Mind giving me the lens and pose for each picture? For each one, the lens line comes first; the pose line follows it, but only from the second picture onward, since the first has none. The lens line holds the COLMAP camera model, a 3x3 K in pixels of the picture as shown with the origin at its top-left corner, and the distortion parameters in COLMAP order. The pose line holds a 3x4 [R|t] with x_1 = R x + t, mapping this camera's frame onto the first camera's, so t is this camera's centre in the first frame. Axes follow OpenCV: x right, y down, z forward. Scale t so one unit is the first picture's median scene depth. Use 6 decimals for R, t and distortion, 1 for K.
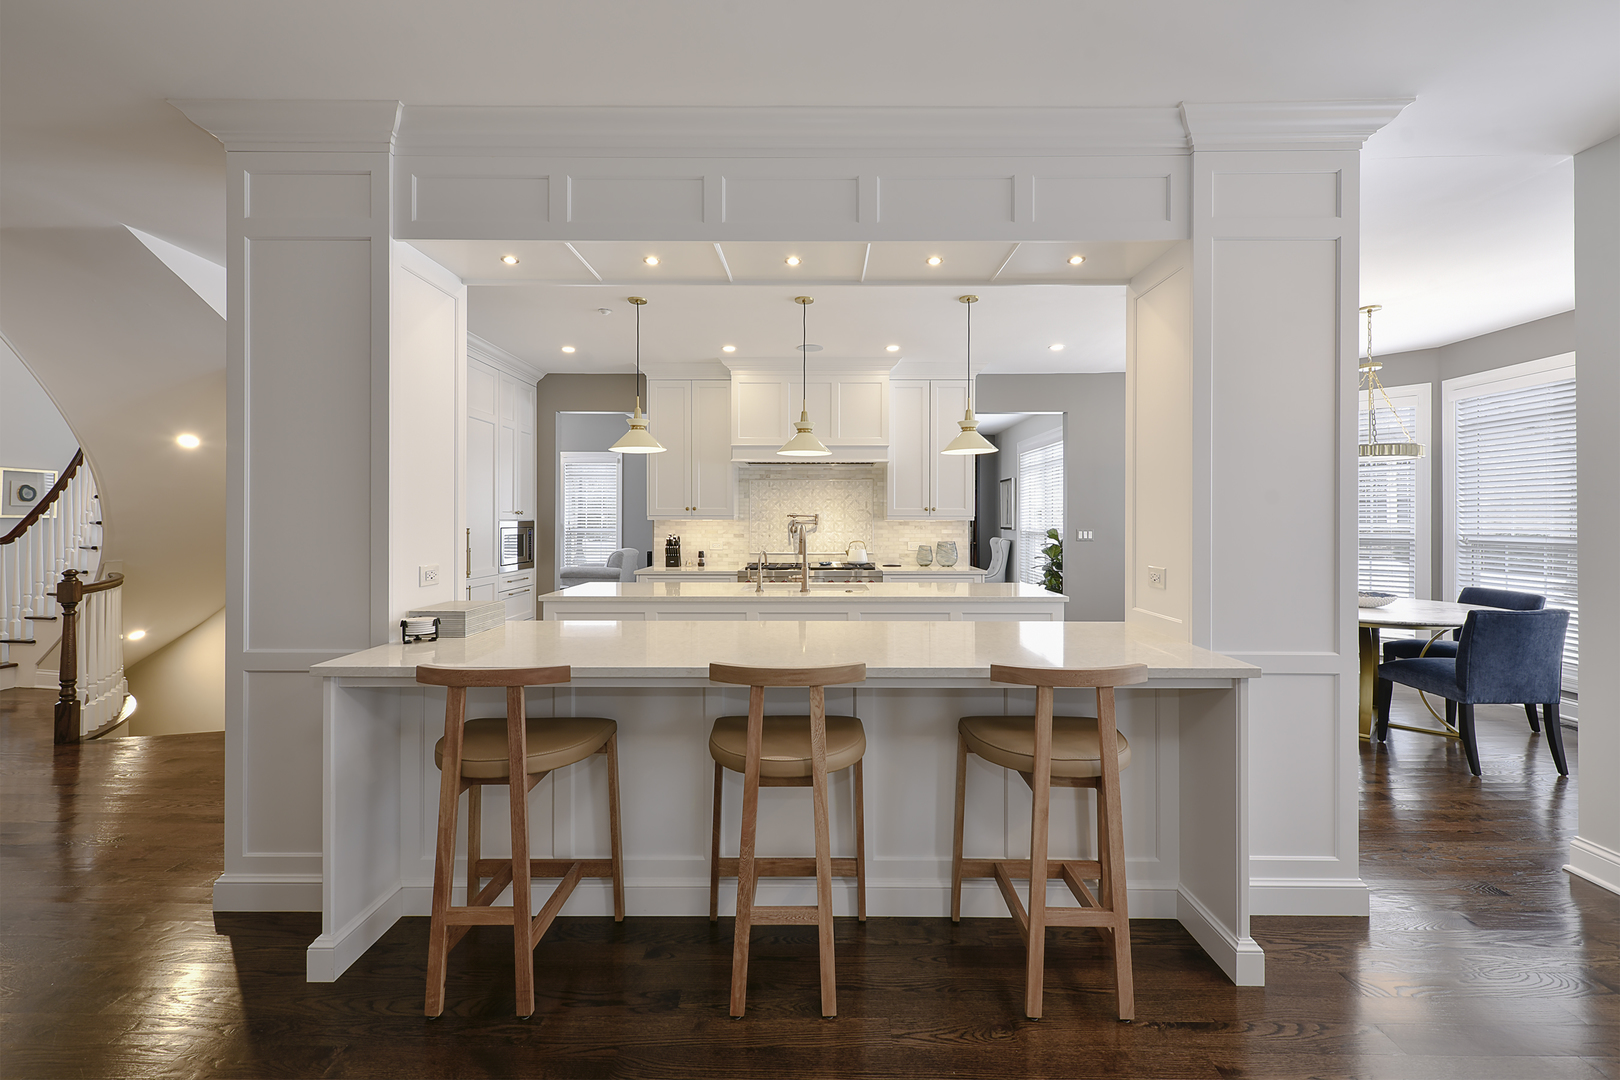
lens RADIAL K [[648.4, 0, 804.7], [0, 648.4, 533.7], [0, 0, 1]] dist [0.002230, 0.000093]
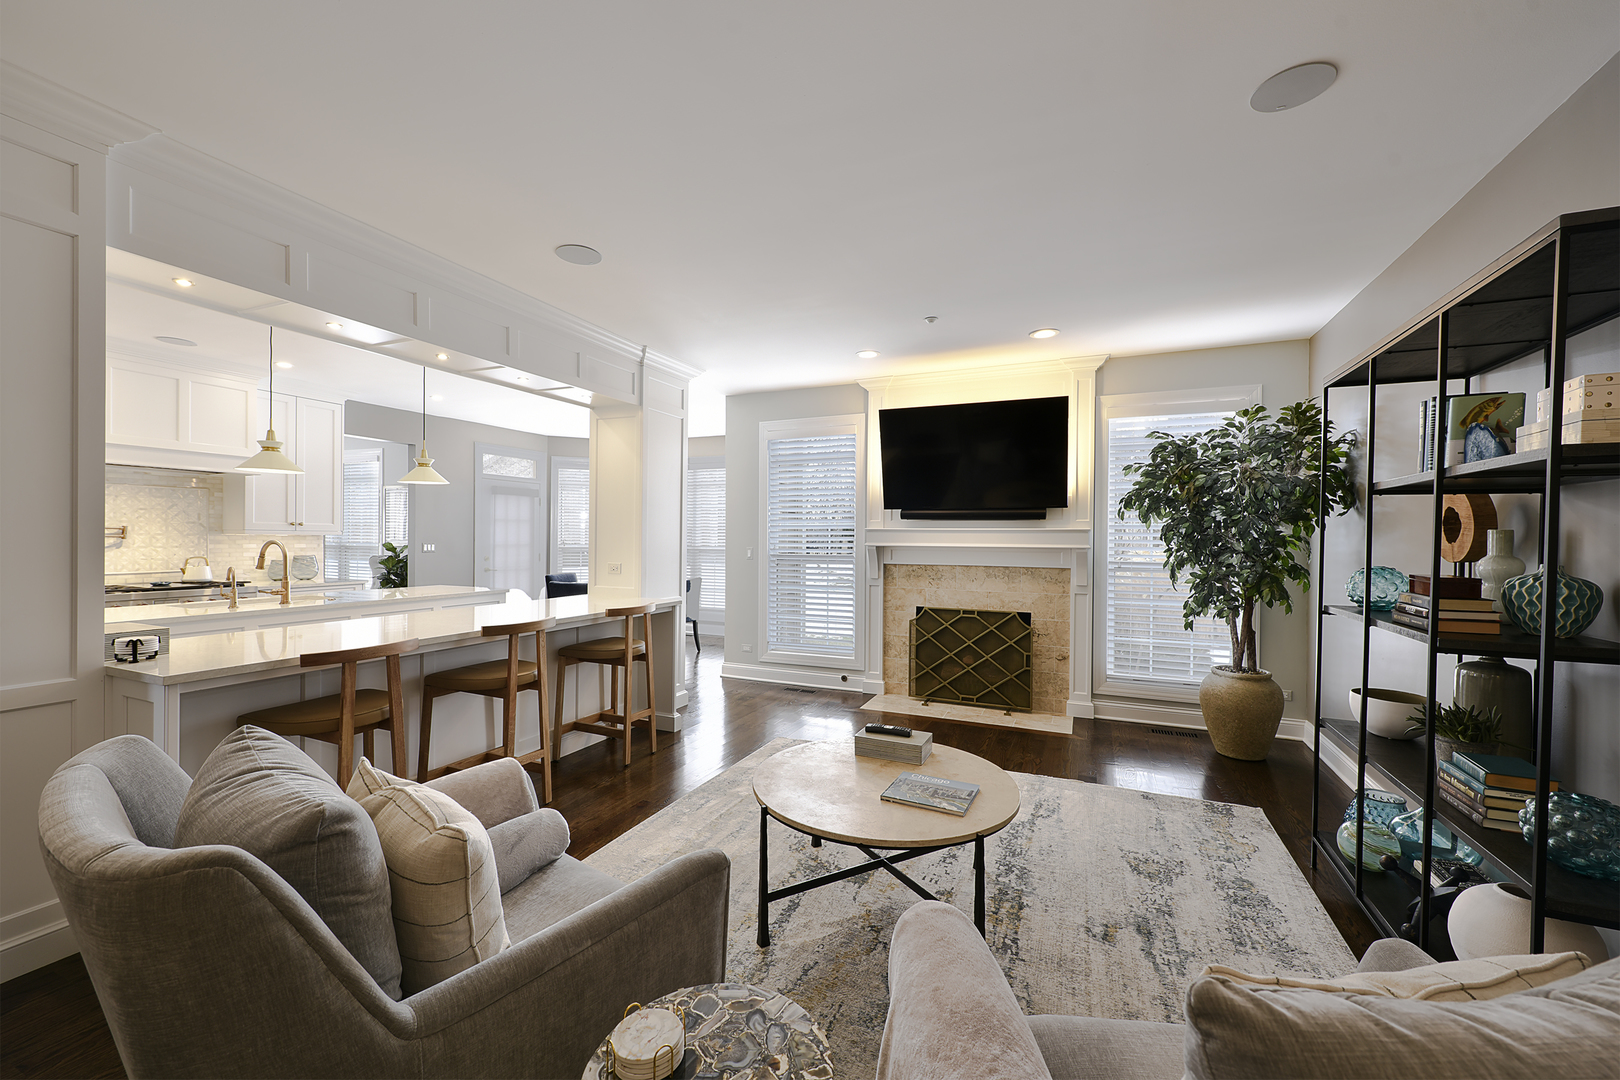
lens RADIAL K [[648.4, 0, 804.7], [0, 648.4, 533.7], [0, 0, 1]] dist [0.002230, 0.000093]
pose [[0.402986, 0.007043, 0.915179, -0.408314], [0.010105, 0.999875, -0.012144, -0.001953], [-0.915150, 0.014142, 0.402865, -0.121867]]
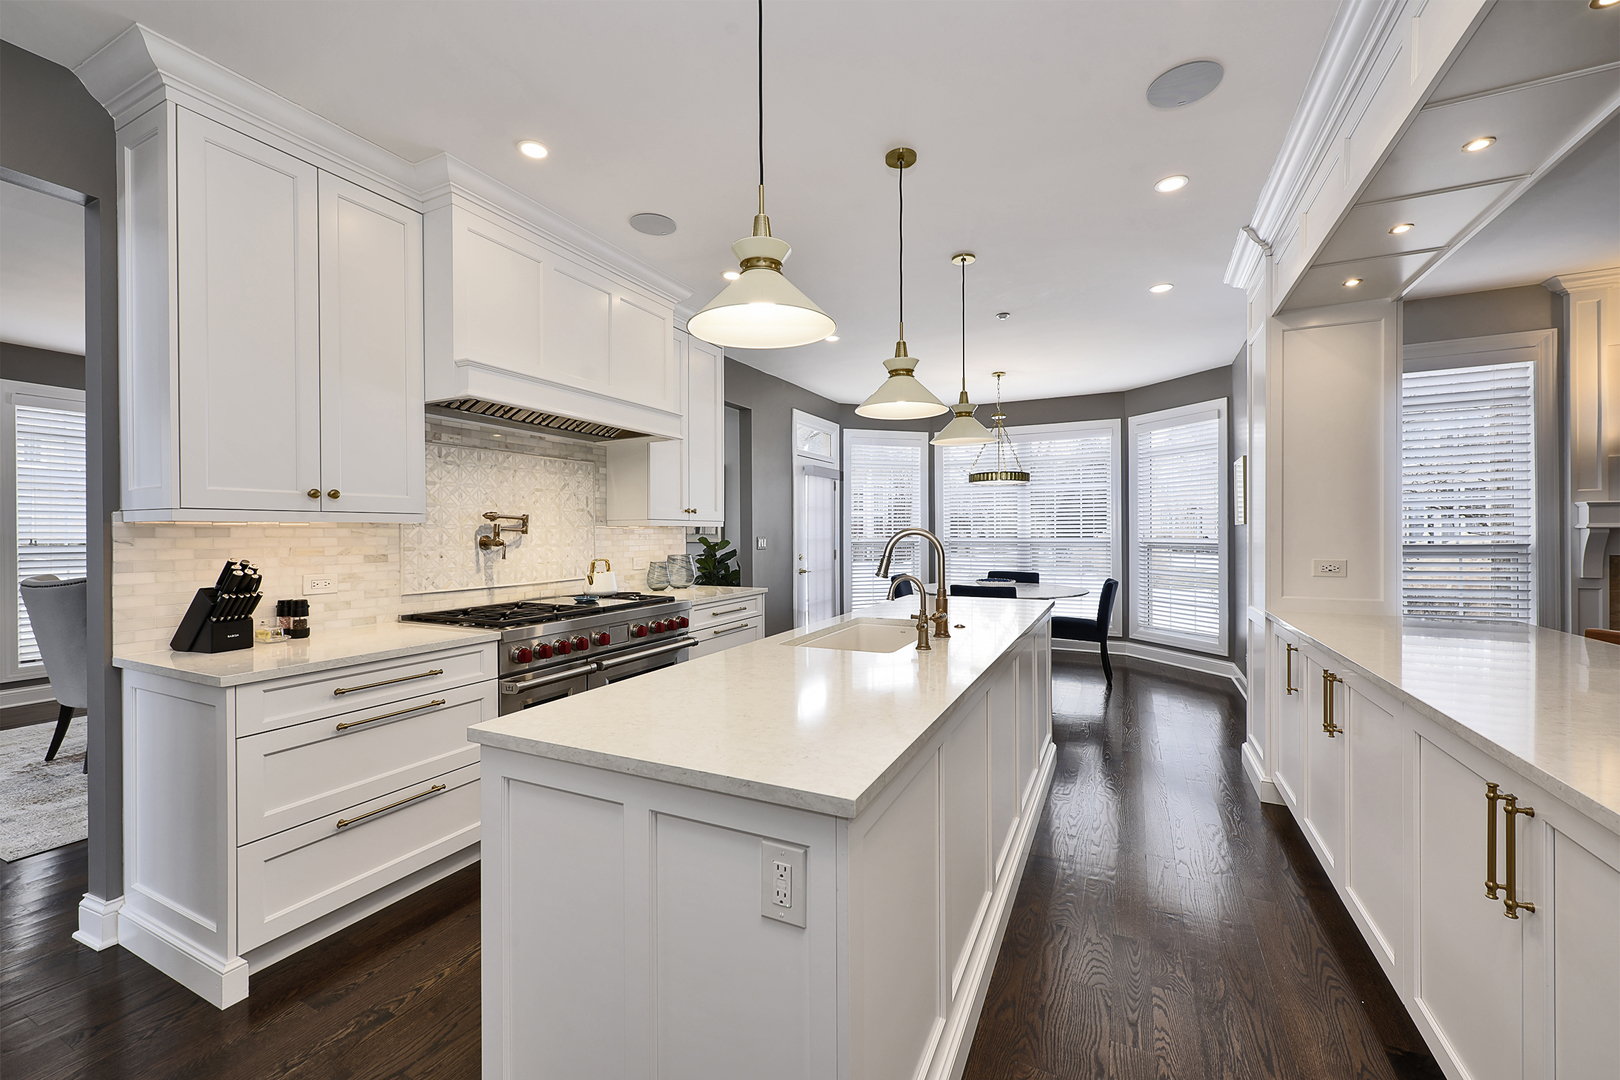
lens RADIAL K [[648.4, 0, 804.7], [0, 648.4, 533.7], [0, 0, 1]] dist [0.002230, 0.000093]
pose [[0.448806, -0.006052, 0.893609, -0.396393], [0.017231, 0.999850, -0.001882, -0.008857], [-0.893463, 0.016242, 0.448842, 0.564560]]
